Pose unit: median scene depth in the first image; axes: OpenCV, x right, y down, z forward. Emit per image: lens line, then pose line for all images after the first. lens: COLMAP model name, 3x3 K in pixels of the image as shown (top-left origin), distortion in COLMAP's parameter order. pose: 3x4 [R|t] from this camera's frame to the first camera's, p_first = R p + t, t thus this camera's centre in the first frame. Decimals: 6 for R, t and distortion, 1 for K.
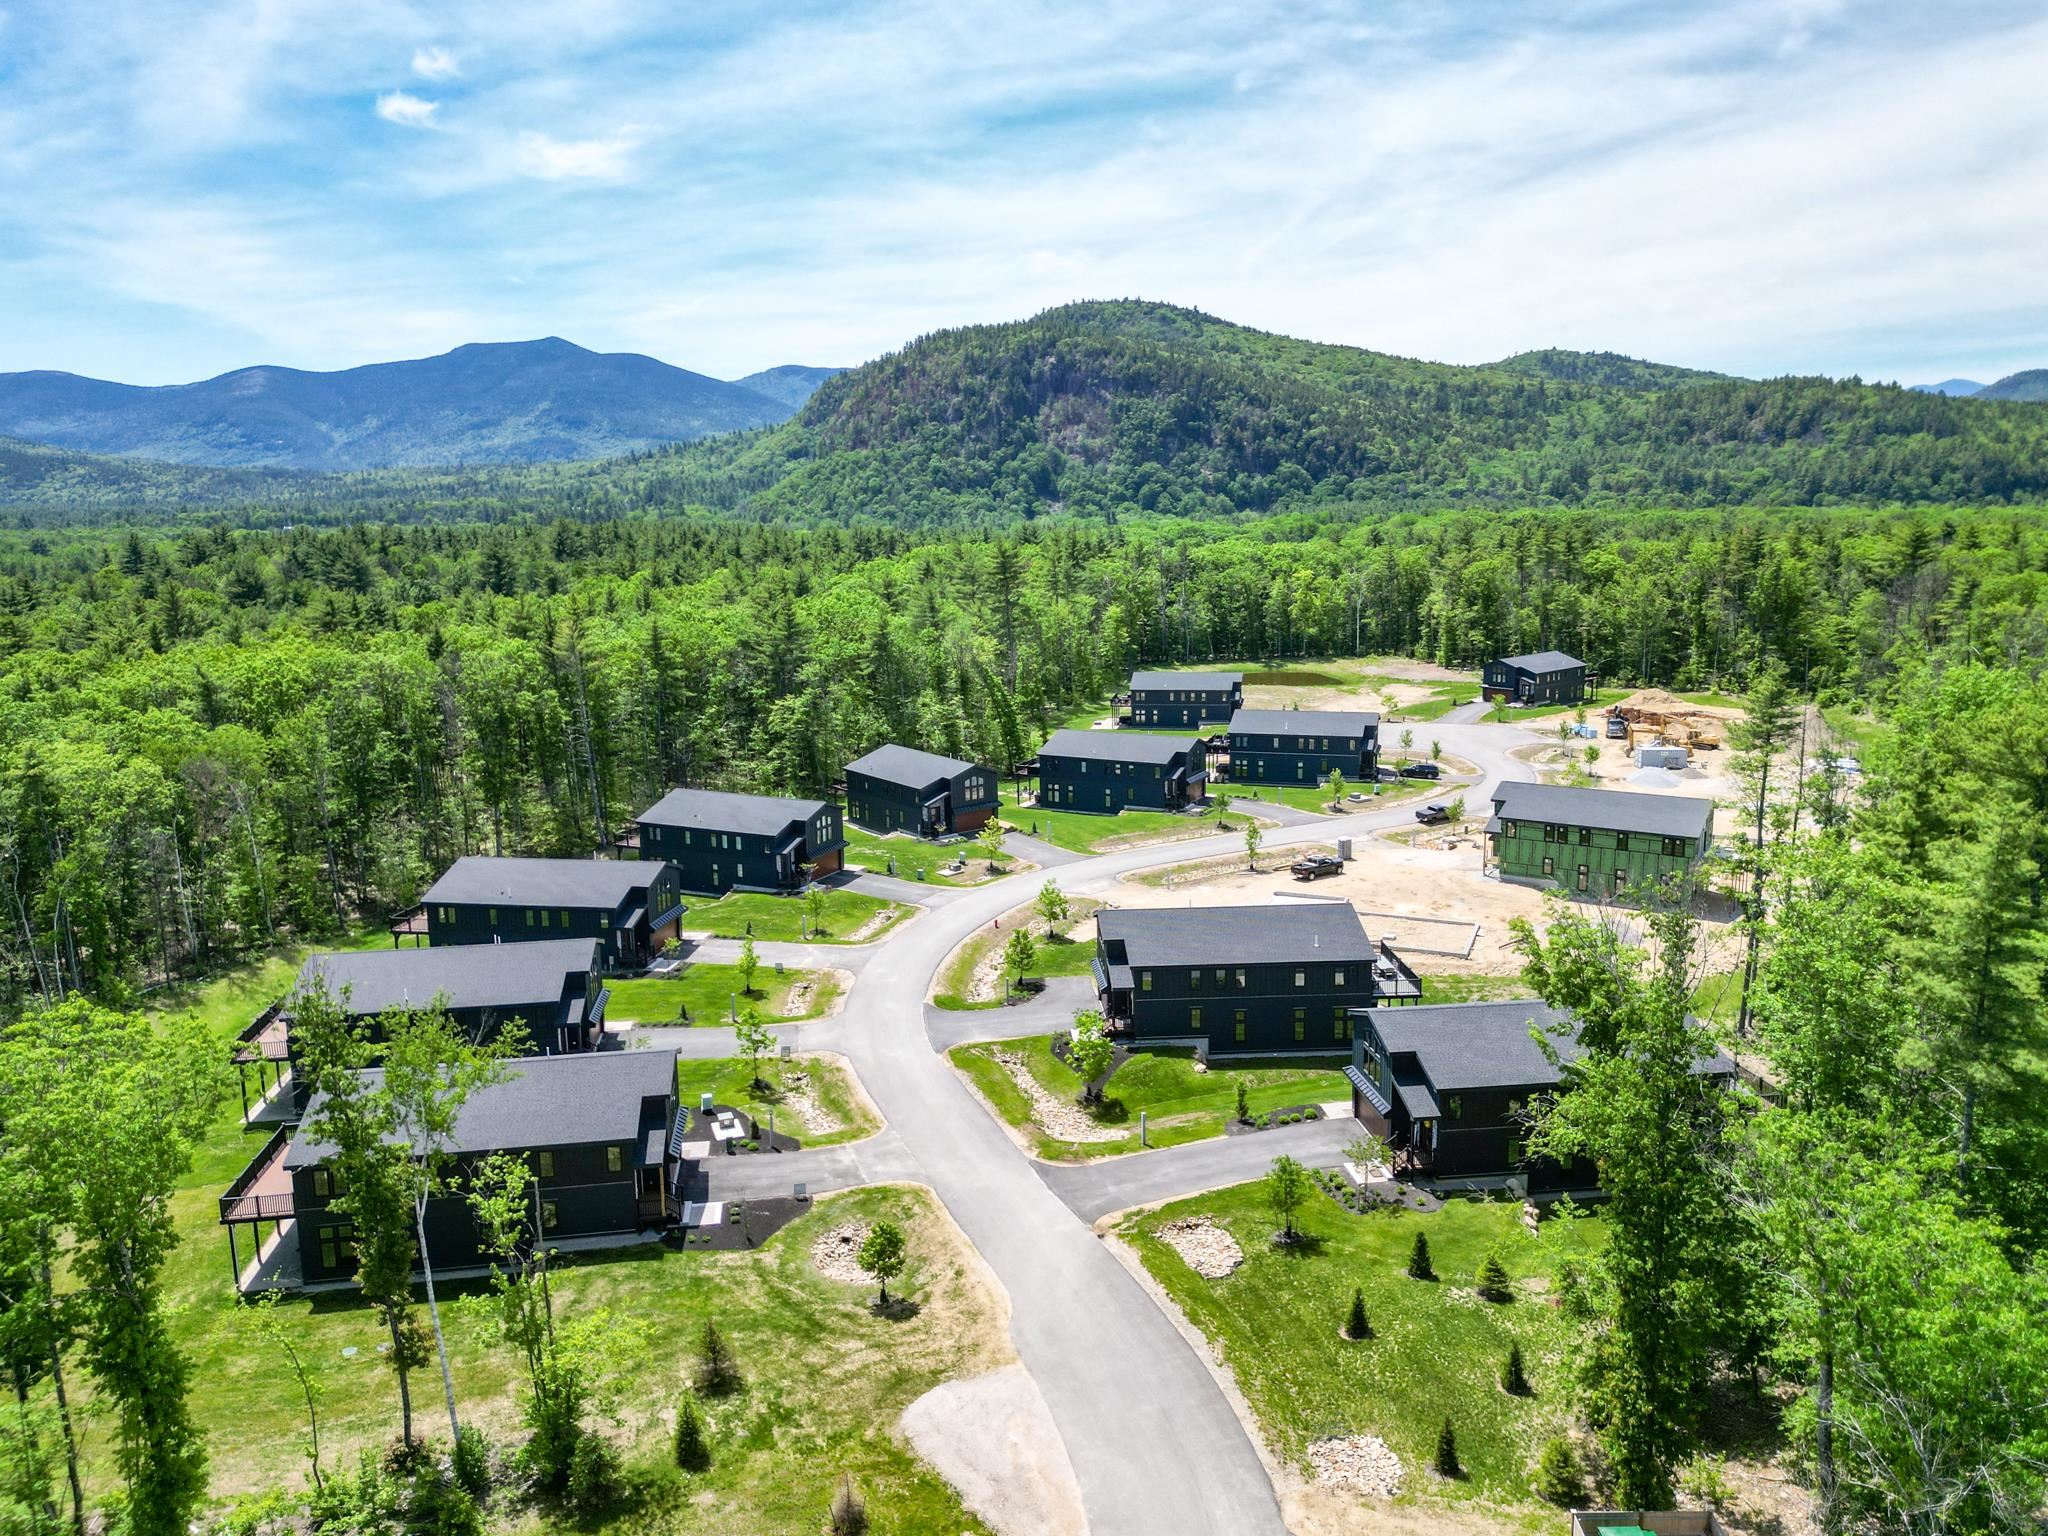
lens RADIAL K [[1371.9, 0, 1024.0], [0, 1371.9, 768.0], [0, 0, 1]] dist [0.072216, -0.064224]
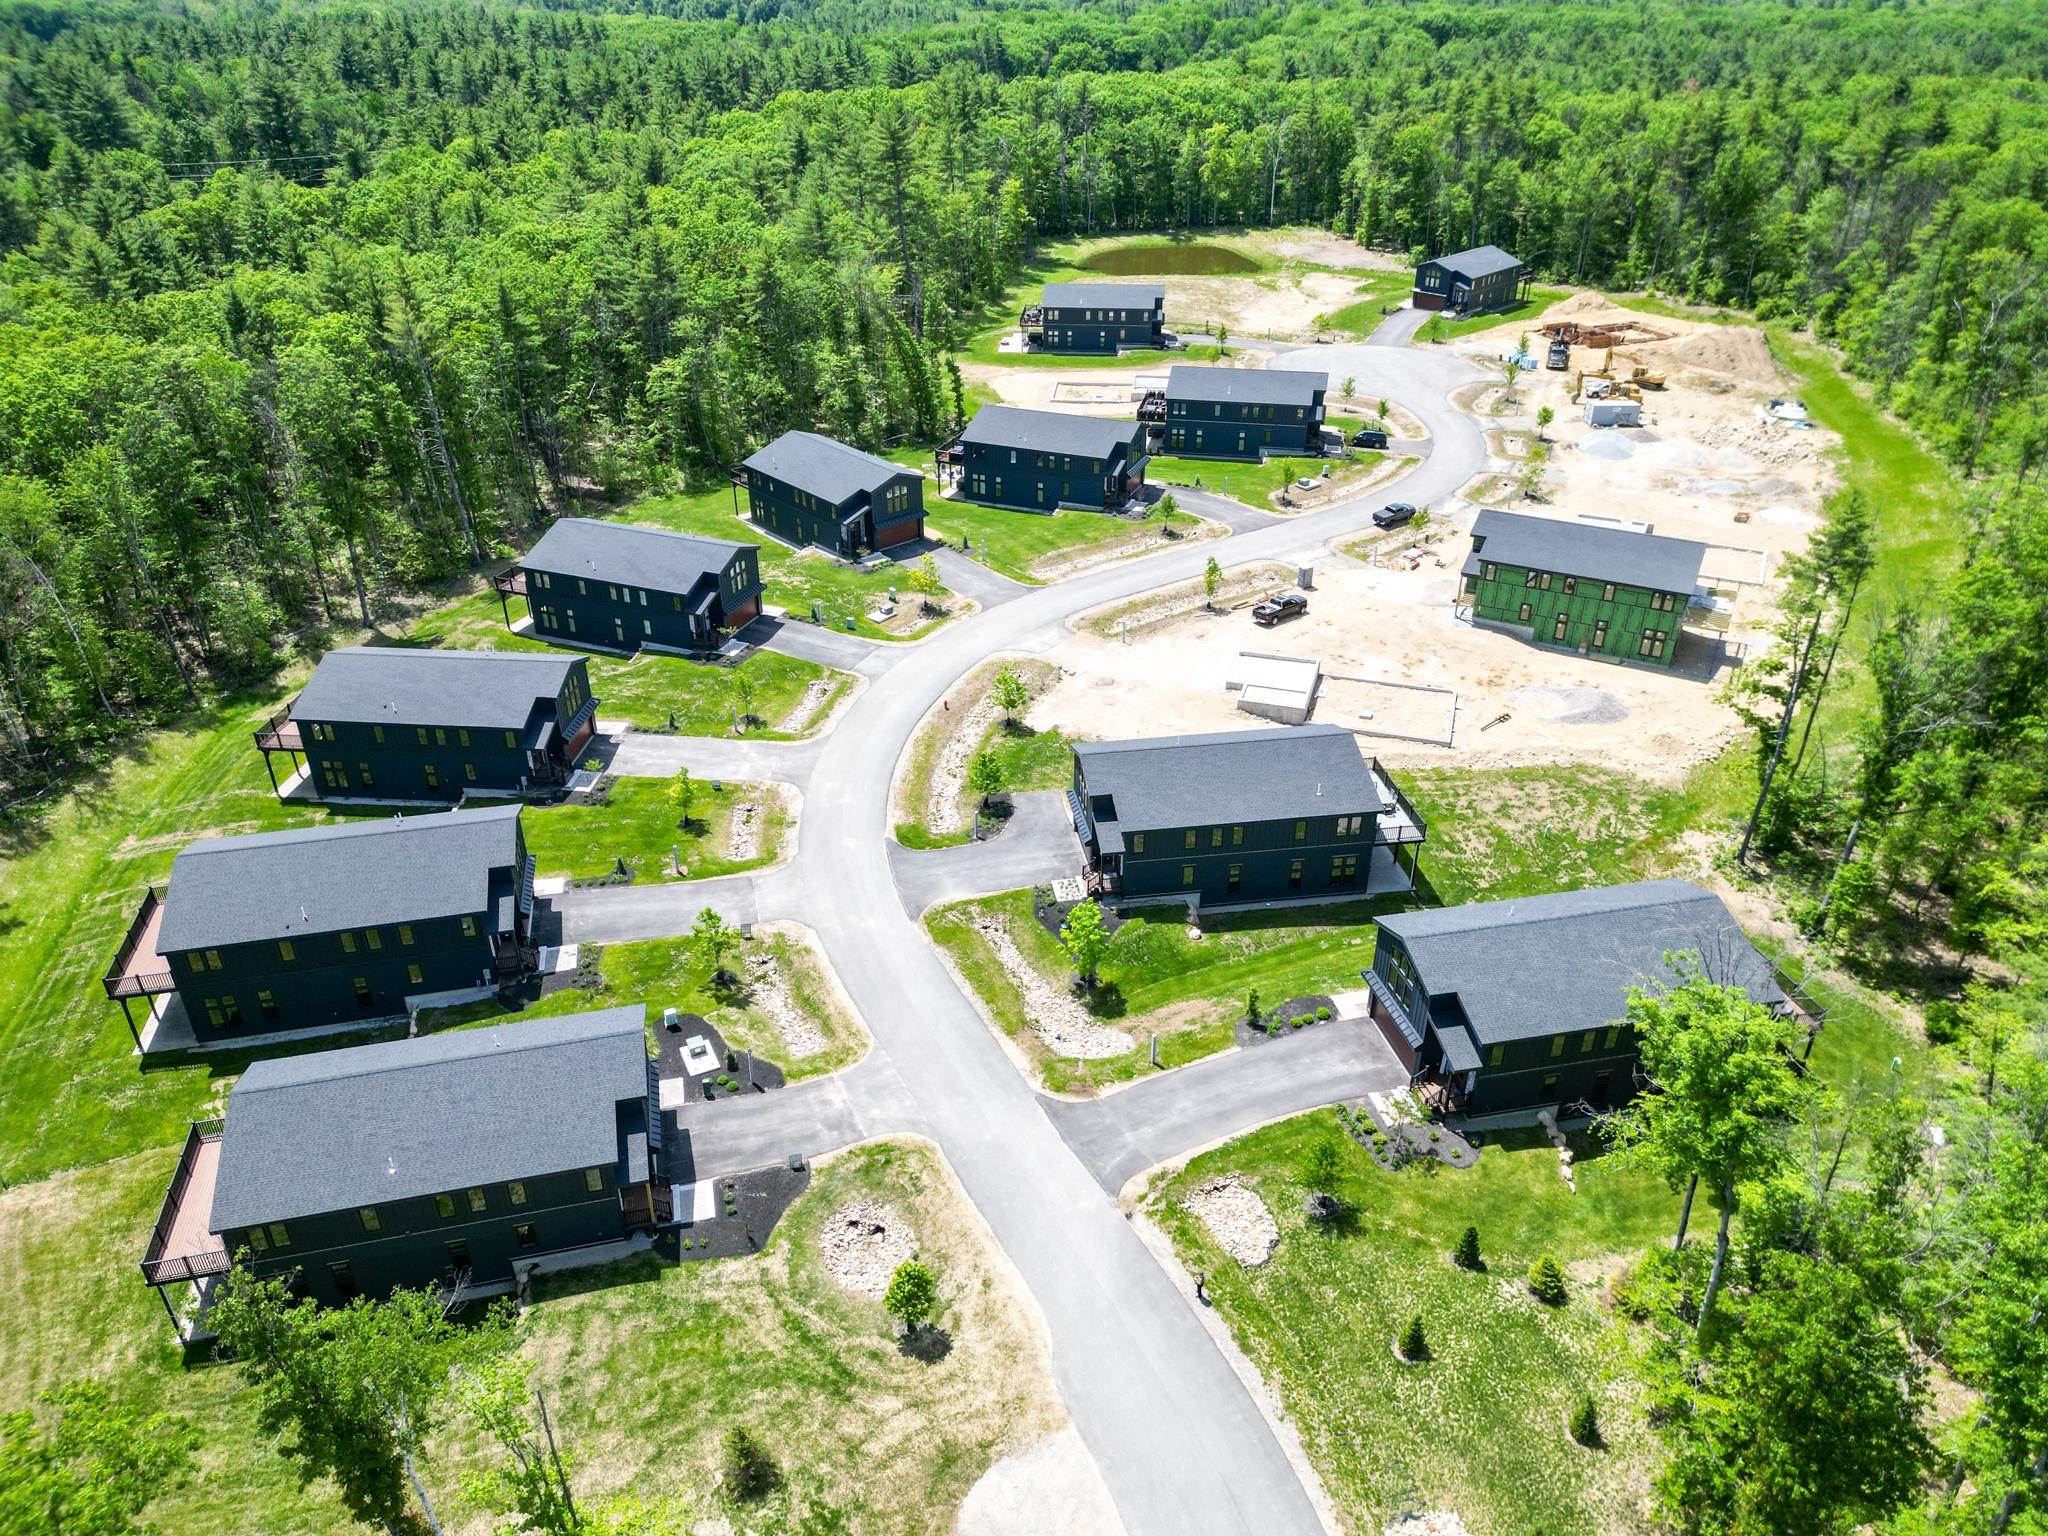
lens RADIAL K [[1371.9, 0, 1024.0], [0, 1371.9, 768.0], [0, 0, 1]] dist [0.072216, -0.064224]
pose [[0.995915, -0.030159, 0.085115, -0.055912], [0.001617, 0.948381, 0.317130, -0.161529], [-0.090286, -0.315697, 0.944555, 0.137129]]
